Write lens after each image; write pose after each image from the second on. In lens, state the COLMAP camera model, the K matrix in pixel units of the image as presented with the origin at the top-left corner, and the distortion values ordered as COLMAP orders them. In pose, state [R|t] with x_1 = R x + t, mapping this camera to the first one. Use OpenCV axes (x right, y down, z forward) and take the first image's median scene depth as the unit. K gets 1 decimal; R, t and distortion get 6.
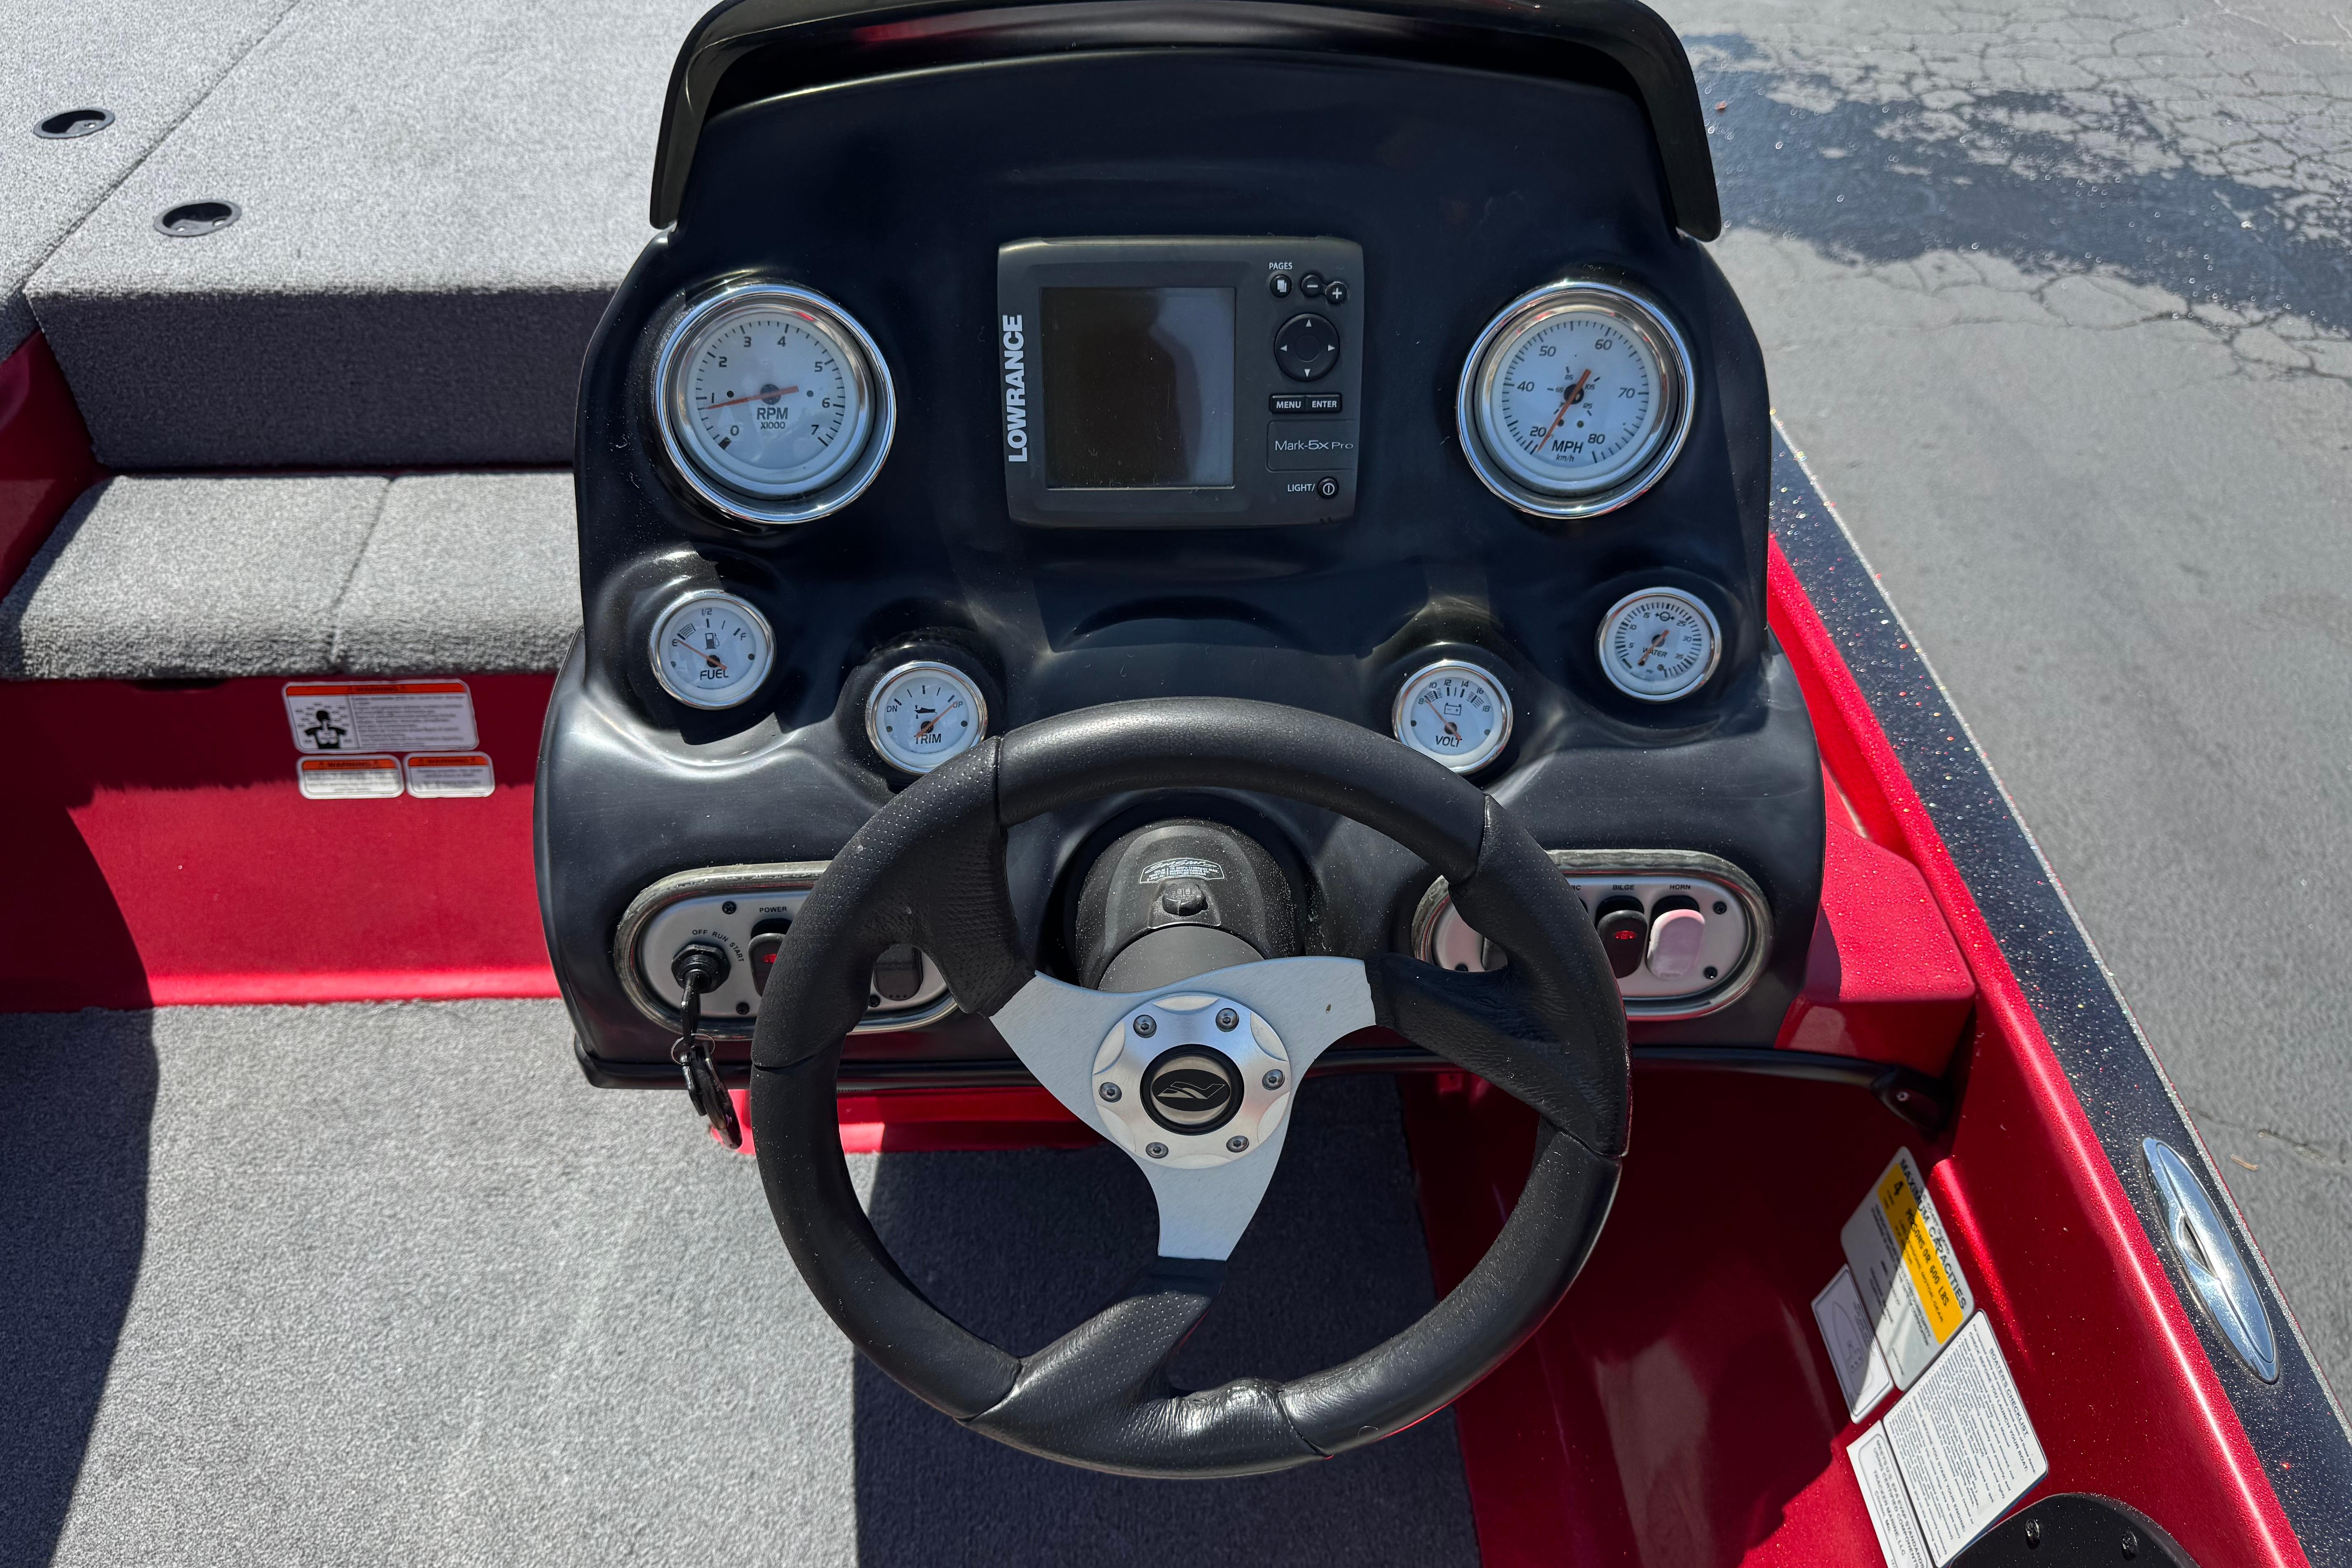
lens RADIAL K [[1689.5, 0, 1170.5], [0, 1689.5, 780.5], [0, 0, 1]] dist [-0.005397, -0.010416]
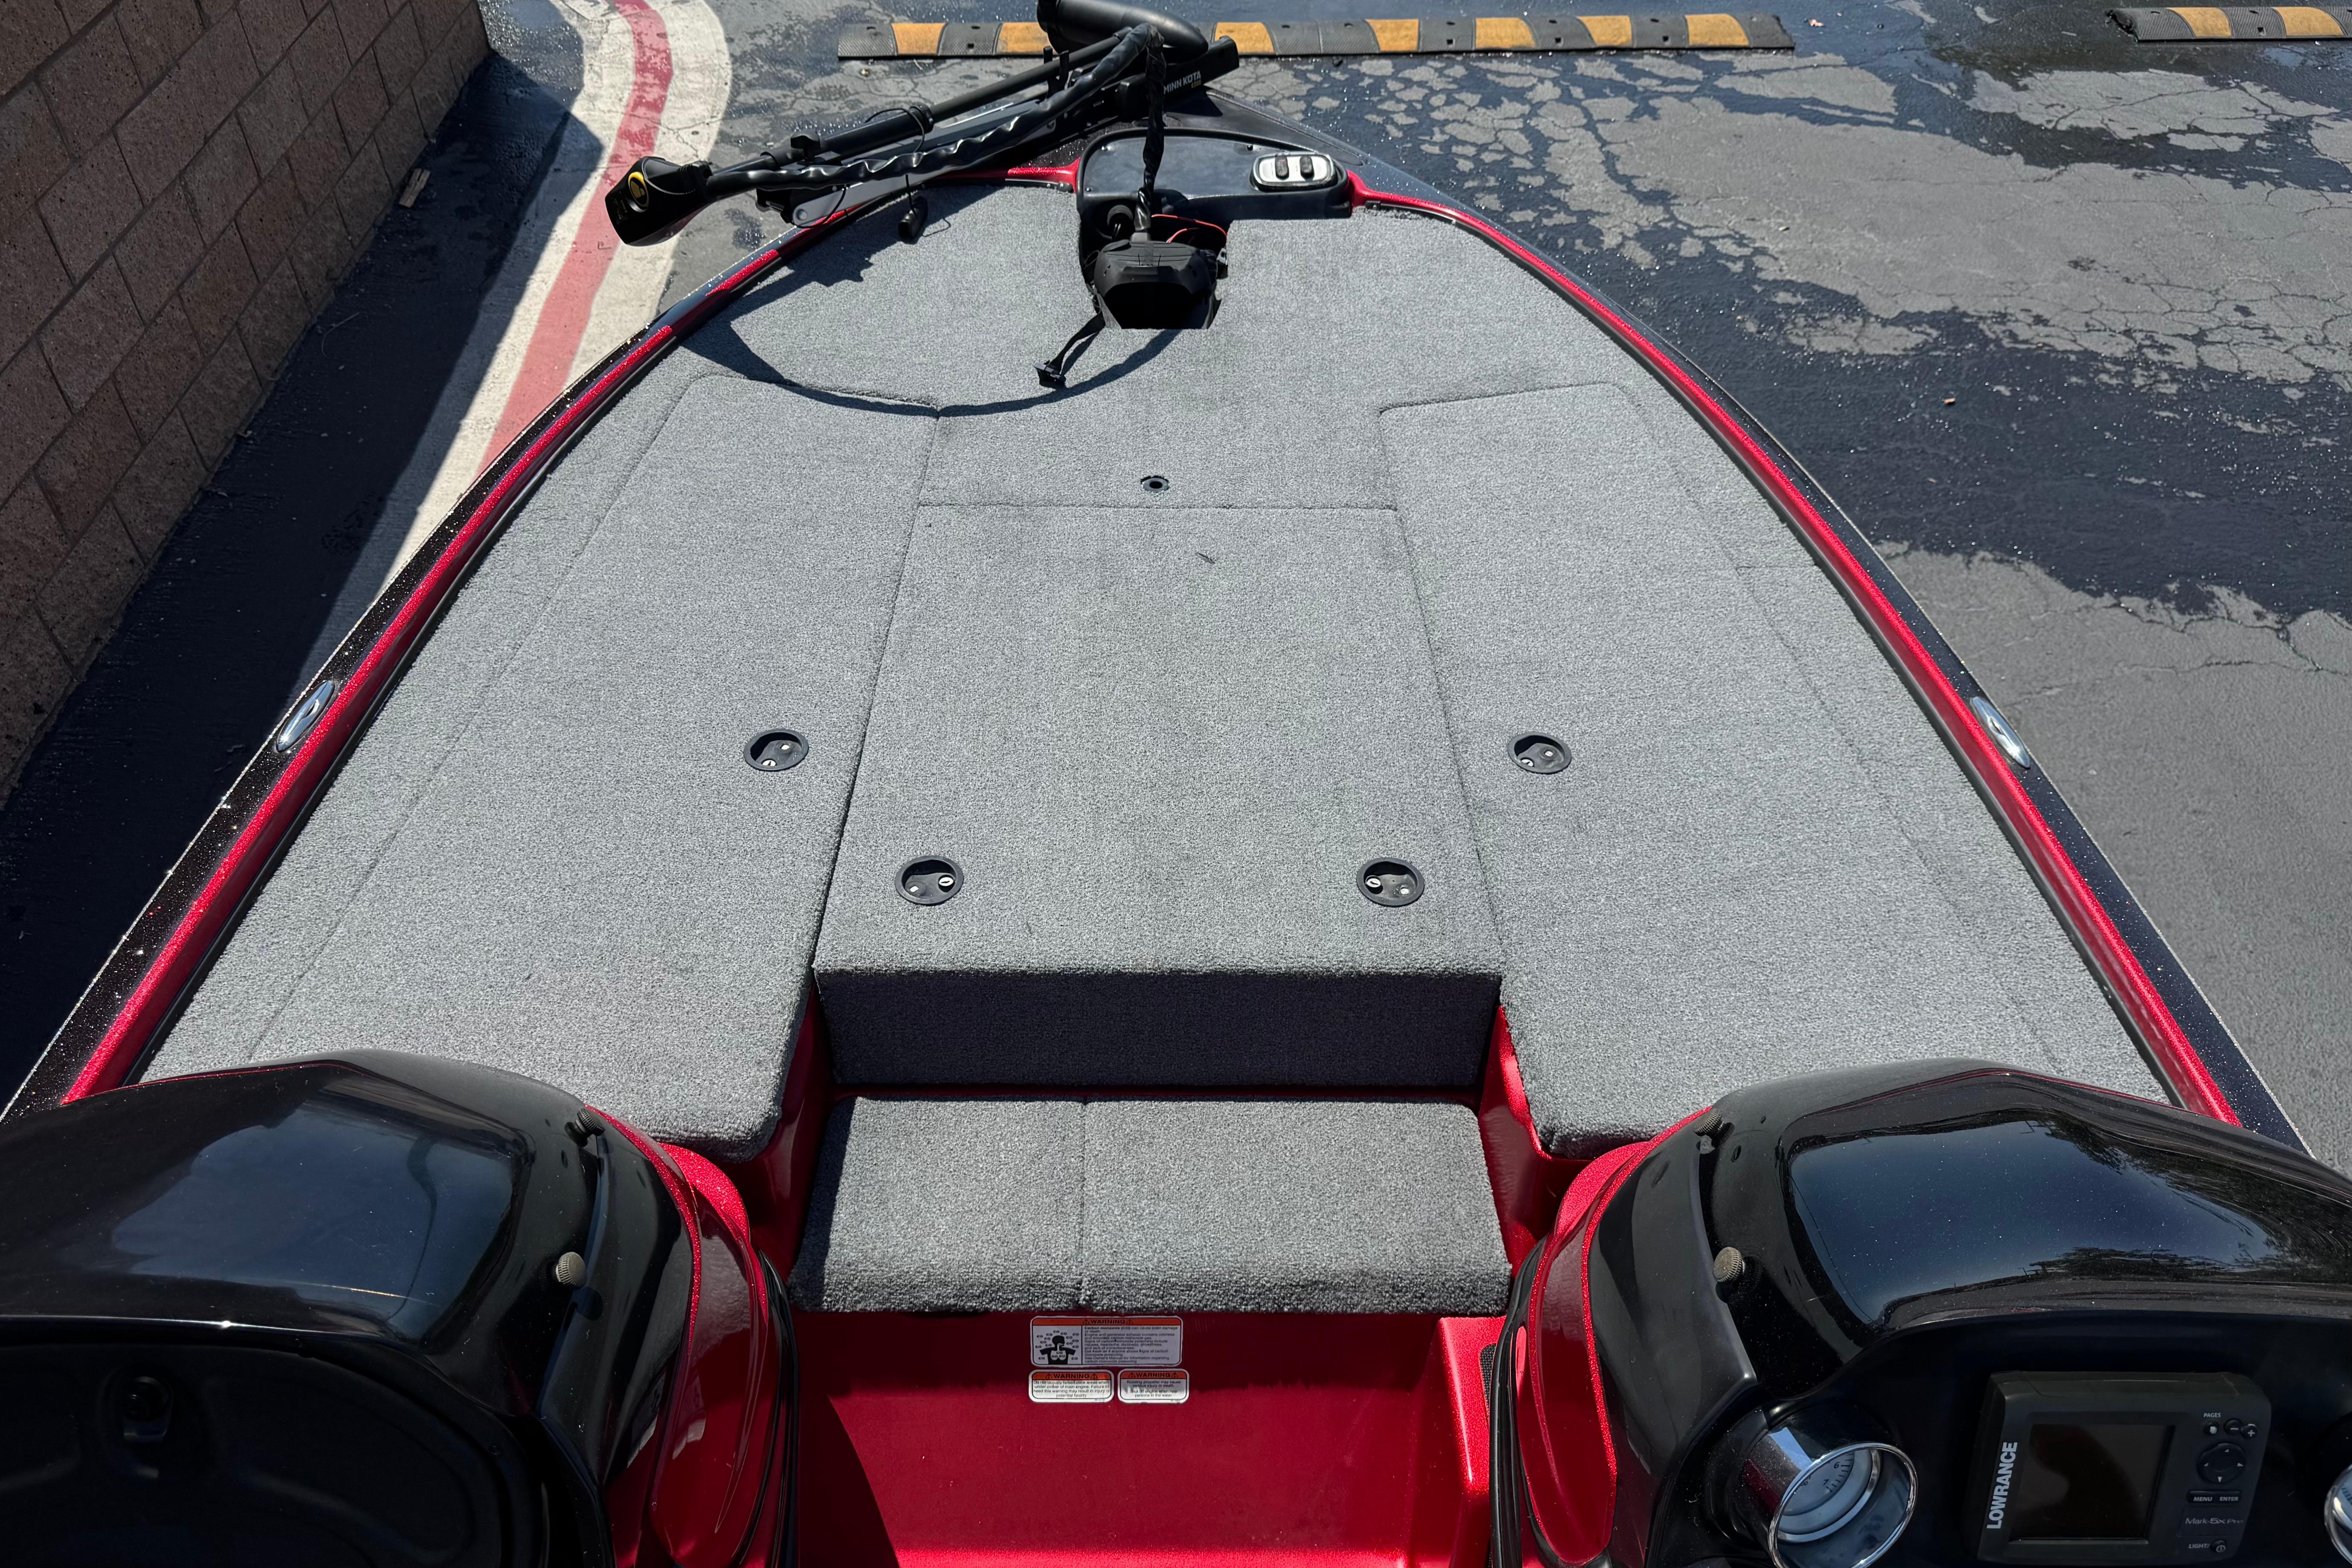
lens RADIAL K [[1720.3, 0, 1180.9], [0, 1720.3, 776.3], [0, 0, 1]] dist [0.051000, -0.062079]
pose [[0.999469, 0.029656, -0.013509, -0.404491], [-0.030010, 0.999189, -0.026862, -0.399947], [0.012701, 0.027253, 0.999548, -0.229373]]
